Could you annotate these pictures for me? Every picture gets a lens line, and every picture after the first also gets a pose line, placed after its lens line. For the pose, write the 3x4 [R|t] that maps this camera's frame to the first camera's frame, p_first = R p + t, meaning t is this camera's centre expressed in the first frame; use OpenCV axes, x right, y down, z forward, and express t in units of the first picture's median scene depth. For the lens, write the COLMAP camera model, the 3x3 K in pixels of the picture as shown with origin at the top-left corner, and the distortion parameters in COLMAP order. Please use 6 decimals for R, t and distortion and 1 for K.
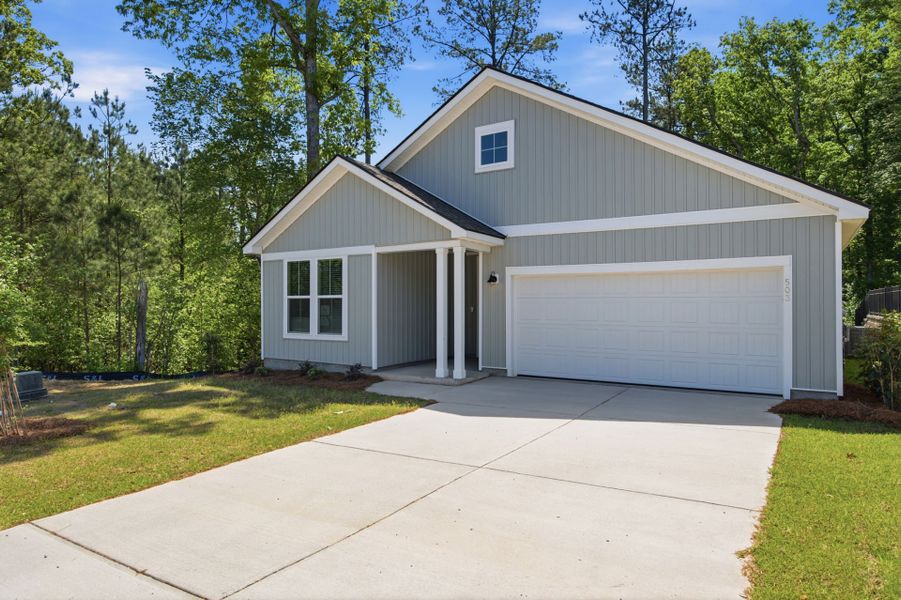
lens RADIAL K [[495.7, 0, 380.7], [0, 495.7, 303.1], [0, 0, 1]] dist [0.000920, -0.000097]
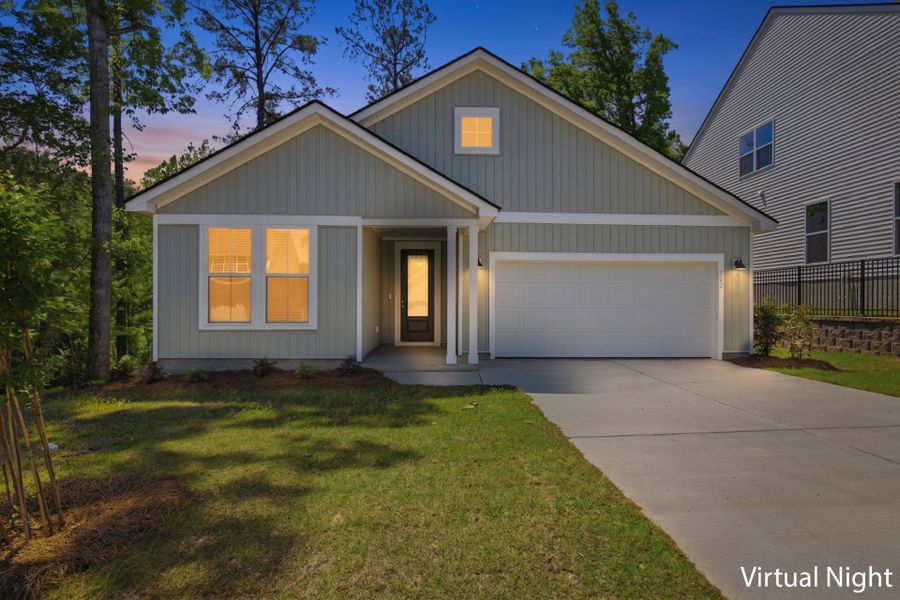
lens RADIAL K [[495.1, 0, 380.3], [0, 495.1, 303.1], [0, 0, 1]] dist [0.000920, -0.000097]
pose [[0.818769, 0.009814, 0.574040, -0.462097], [-0.011158, 0.999937, -0.001180, 0.032568], [-0.574015, -0.005439, 0.818827, 0.271881]]
